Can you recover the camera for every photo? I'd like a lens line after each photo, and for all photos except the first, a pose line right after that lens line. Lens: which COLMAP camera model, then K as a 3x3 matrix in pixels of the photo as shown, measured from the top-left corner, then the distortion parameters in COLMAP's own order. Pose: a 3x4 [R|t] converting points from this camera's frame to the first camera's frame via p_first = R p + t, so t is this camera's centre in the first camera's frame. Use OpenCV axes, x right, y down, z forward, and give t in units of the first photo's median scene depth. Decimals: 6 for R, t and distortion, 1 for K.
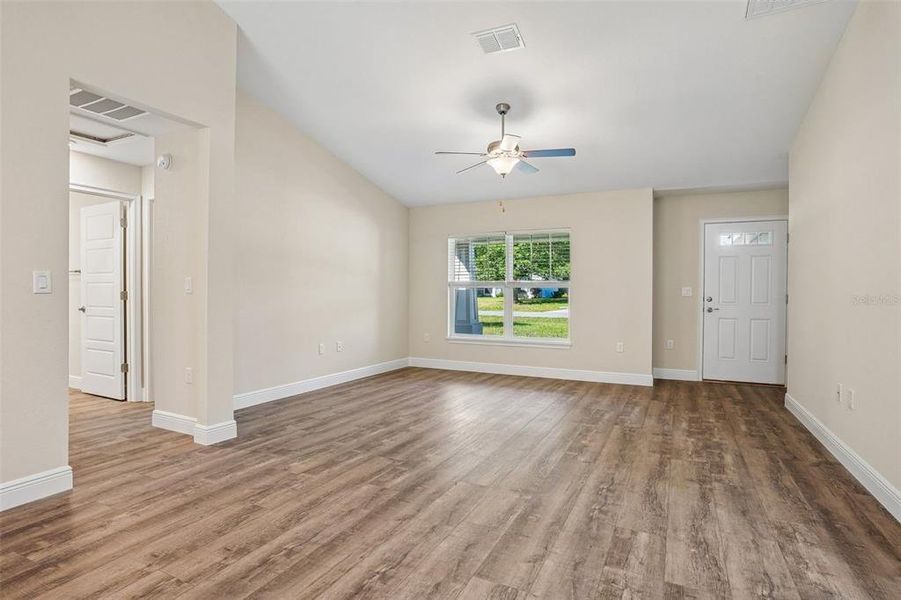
lens RADIAL K [[468.3, 0, 455.1], [0, 468.3, 302.0], [0, 0, 1]] dist [-0.067833, 0.045410]
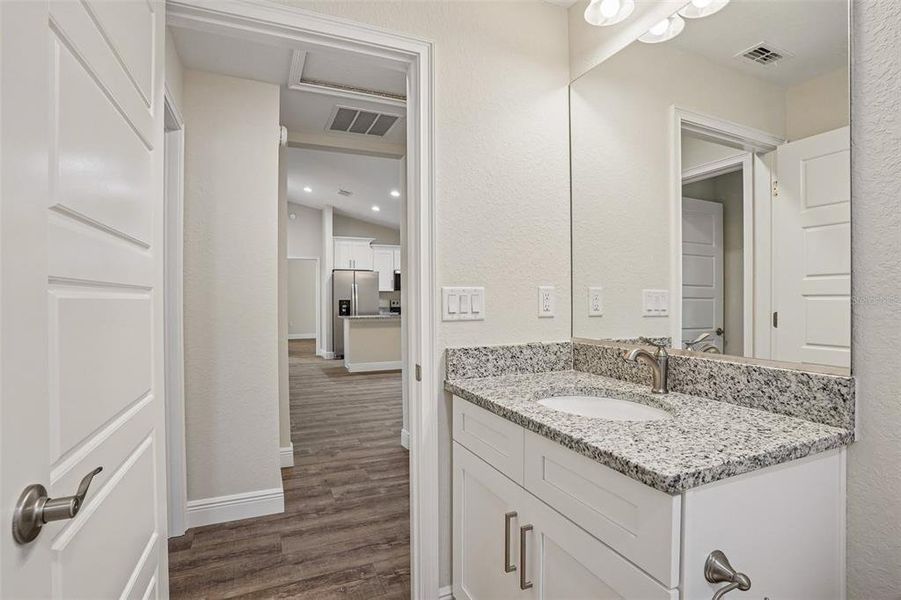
lens RADIAL K [[446.7, 0, 450.5], [0, 446.7, 300.0], [0, 0, 1]] dist [-0.081245, 0.038141]
pose [[-0.765127, 0.000016, 0.643880, -1.149291], [0.013825, 0.999770, 0.016404, -0.039624], [-0.643731, 0.021453, -0.764951, 1.211921]]
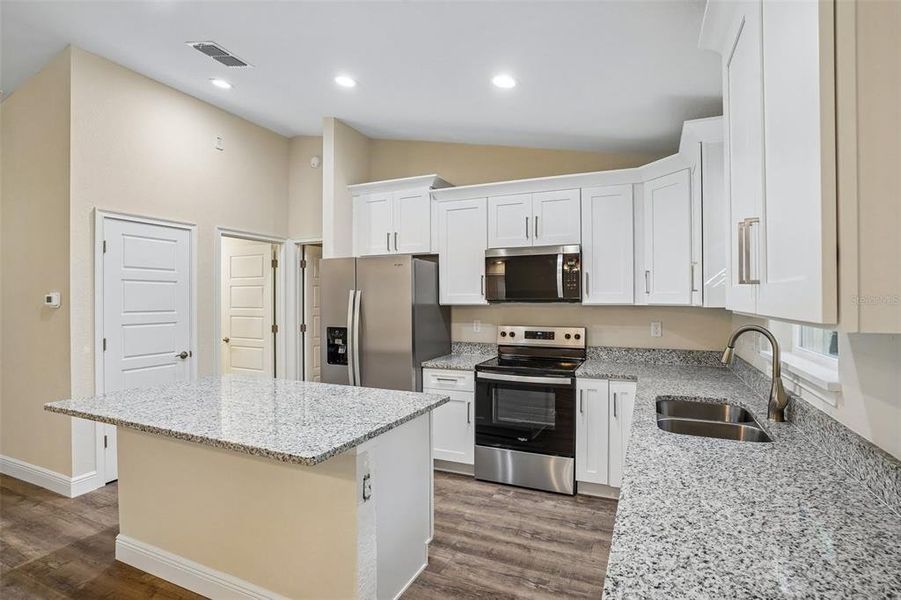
lens RADIAL K [[446.7, 0, 450.5], [0, 446.7, 300.0], [0, 0, 1]] dist [-0.081245, 0.038141]
pose [[-0.027924, -0.007209, 0.999584, -0.312801], [0.021419, 0.999740, 0.007809, -0.068617], [-0.999381, 0.021628, -0.027762, -0.276369]]
